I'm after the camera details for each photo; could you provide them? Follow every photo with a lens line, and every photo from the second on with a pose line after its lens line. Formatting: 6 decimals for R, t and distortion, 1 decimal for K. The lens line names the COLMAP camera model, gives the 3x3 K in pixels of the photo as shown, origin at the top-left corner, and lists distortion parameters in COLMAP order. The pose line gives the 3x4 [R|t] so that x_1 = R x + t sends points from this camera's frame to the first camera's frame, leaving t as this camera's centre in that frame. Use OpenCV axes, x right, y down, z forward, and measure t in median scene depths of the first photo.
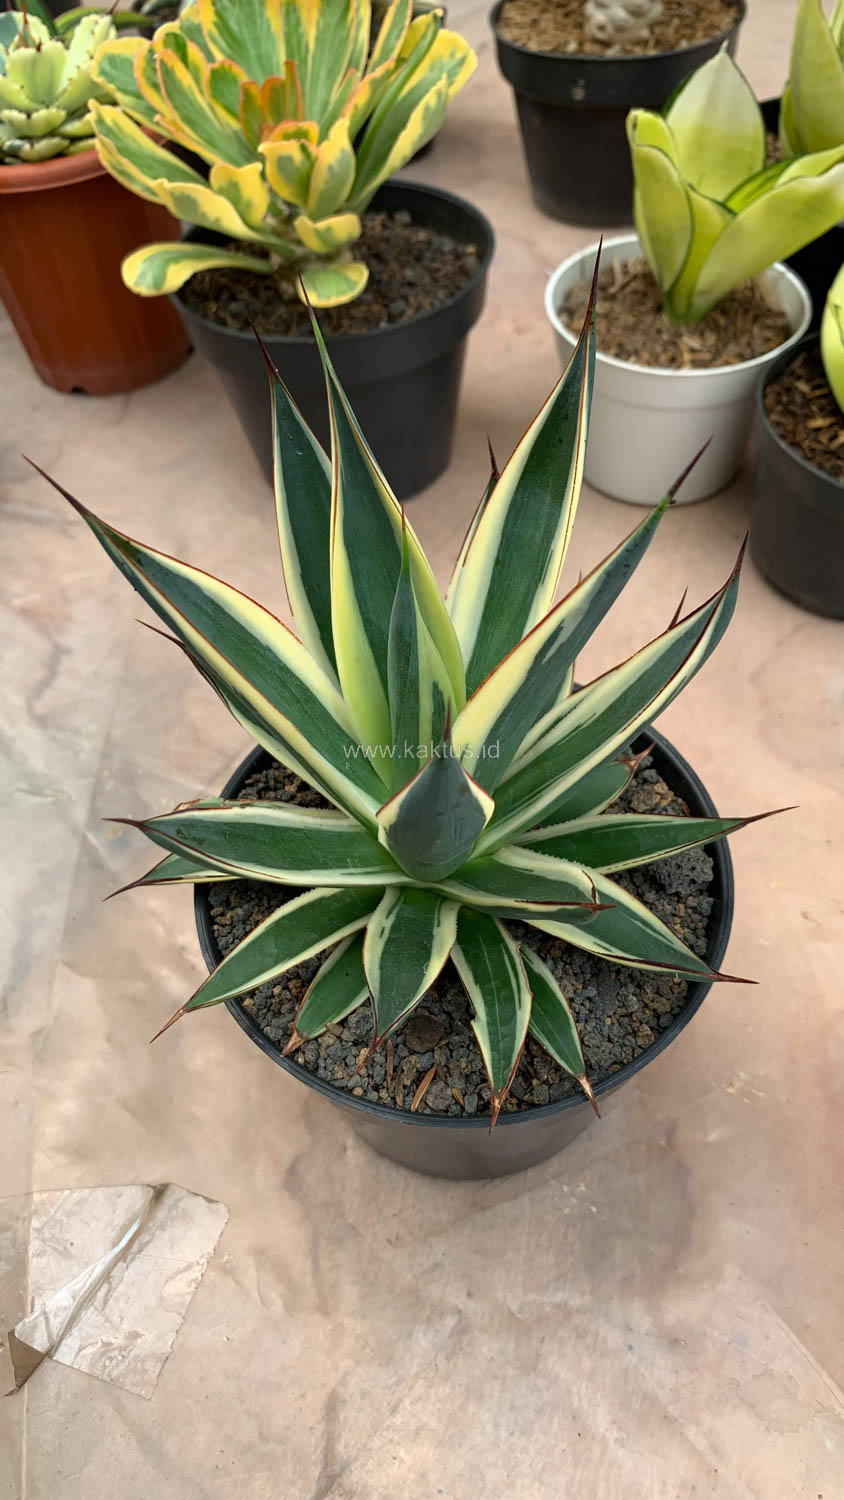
lens RADIAL K [[1199.2, 0, 425.8], [0, 1199.2, 745.3], [0, 0, 1]] dist [-0.010278, 0.009144]
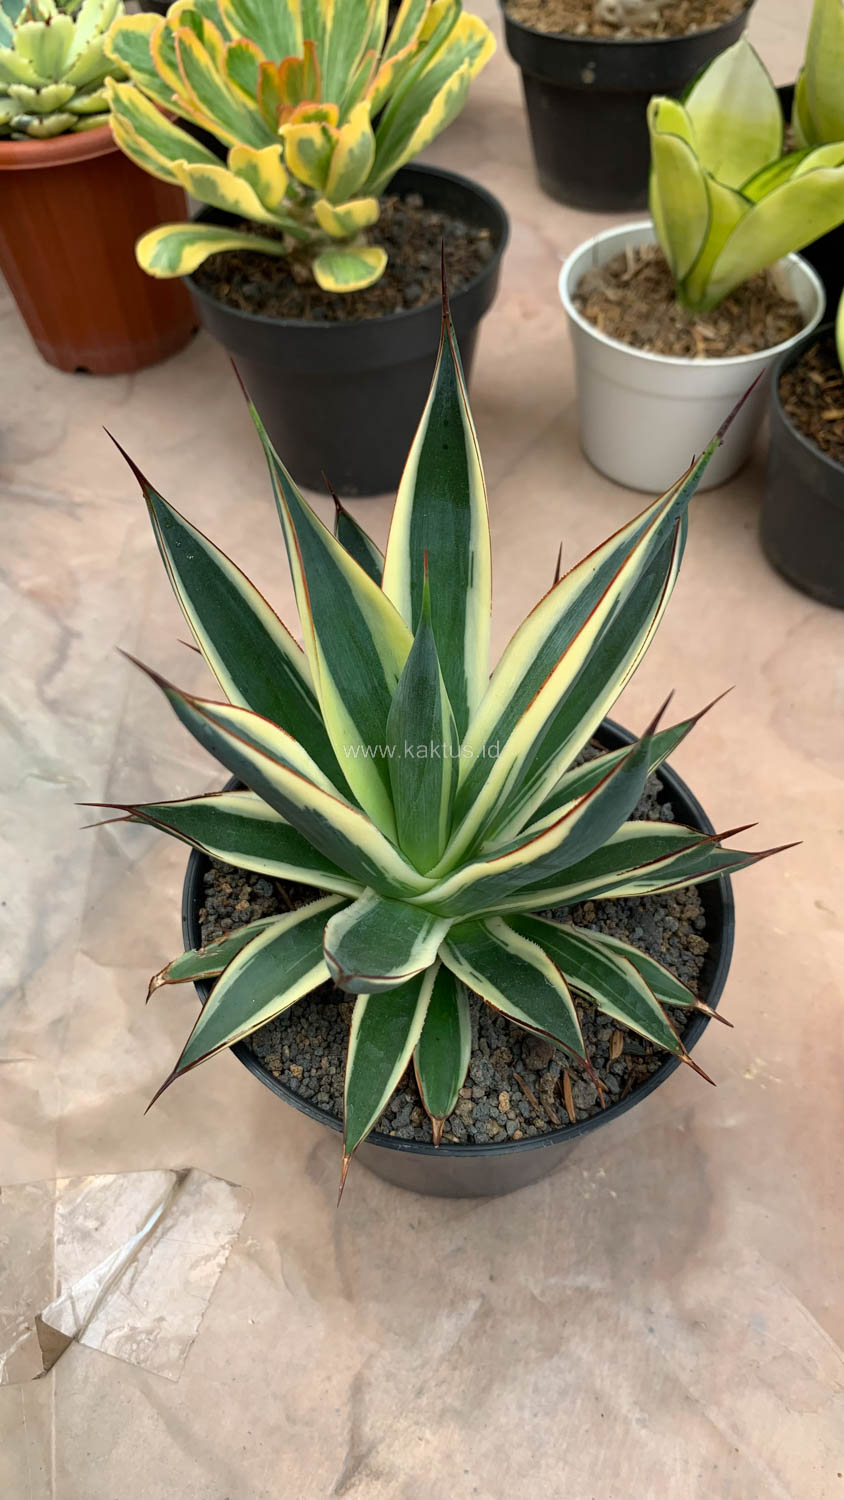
lens RADIAL K [[1199.2, 0, 425.8], [0, 1199.2, 745.3], [0, 0, 1]] dist [-0.010278, 0.009144]
pose [[0.999810, 0.006682, 0.018306, -0.029774], [-0.006996, 0.999829, 0.017094, -0.006365], [-0.018188, -0.017218, 0.999686, -0.002352]]
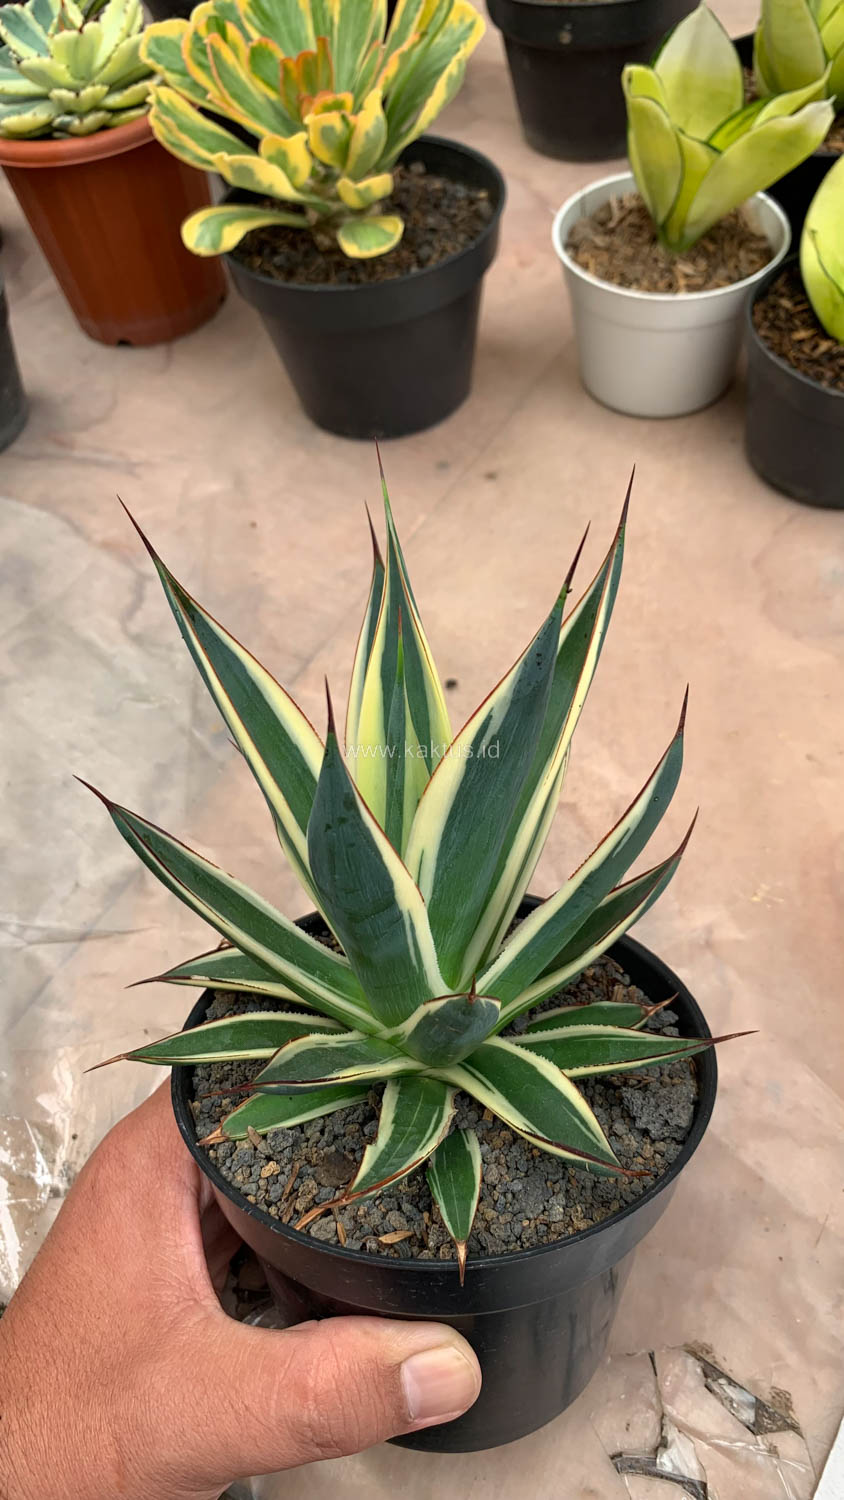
lens RADIAL K [[1196.3, 0, 428.1], [0, 1196.3, 739.9], [0, 0, 1]] dist [-0.004066, 0.008597]
pose [[0.998094, -0.061189, 0.008058, -0.060290], [0.060697, 0.996831, 0.051413, 0.035729], [-0.011179, -0.050826, 0.998645, -0.155247]]
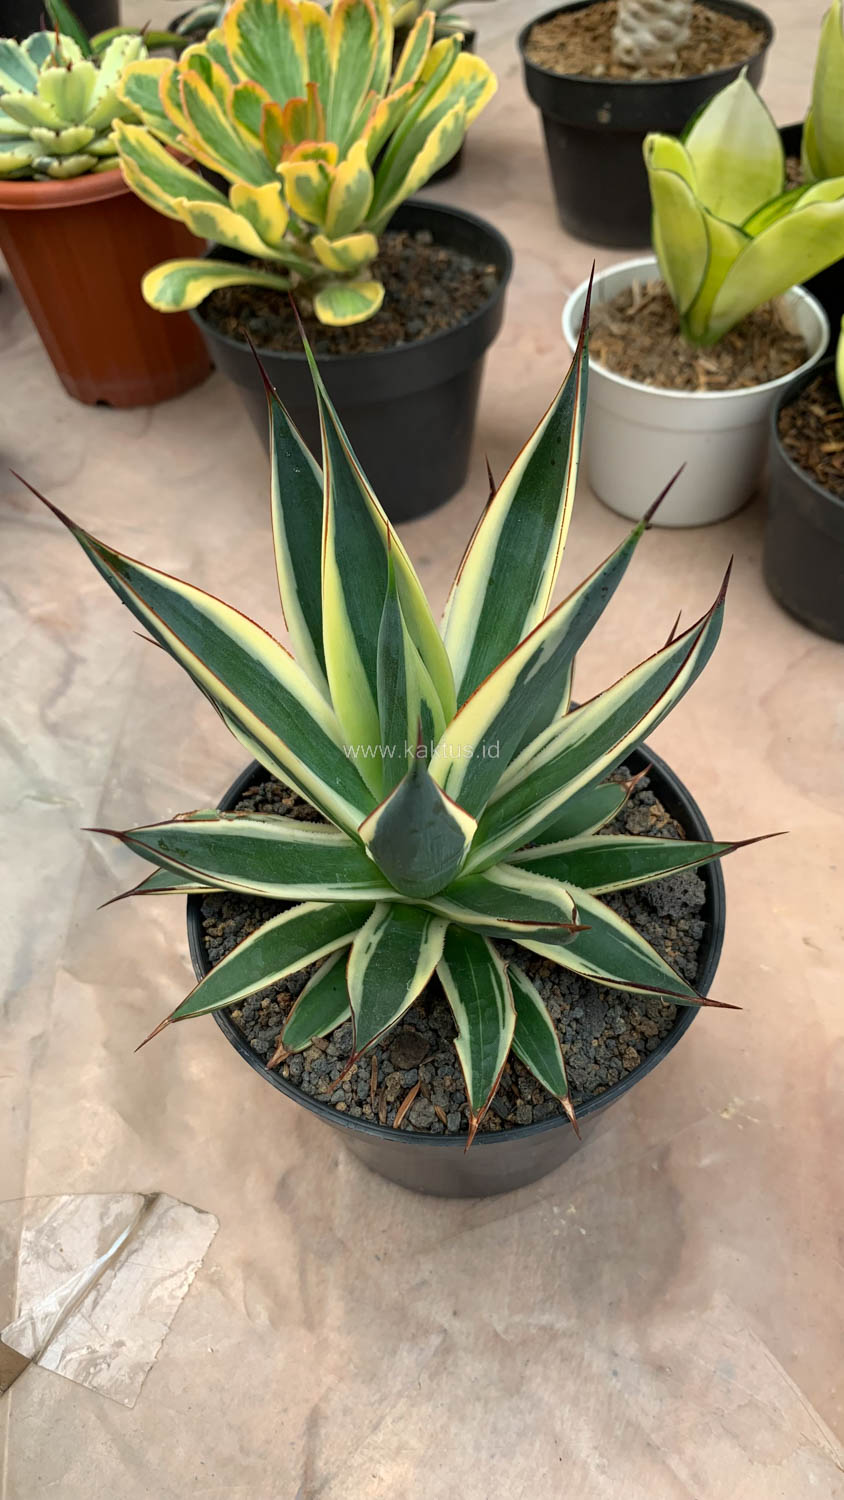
lens RADIAL K [[1198.0, 0, 425.8], [0, 1198.0, 743.1], [0, 0, 1]] dist [-0.007795, 0.005429]
pose [[0.999471, 0.021521, -0.024367, 0.018959], [-0.021848, 0.999674, -0.013236, -0.001789], [0.024074, 0.013761, 0.999615, -0.001968]]
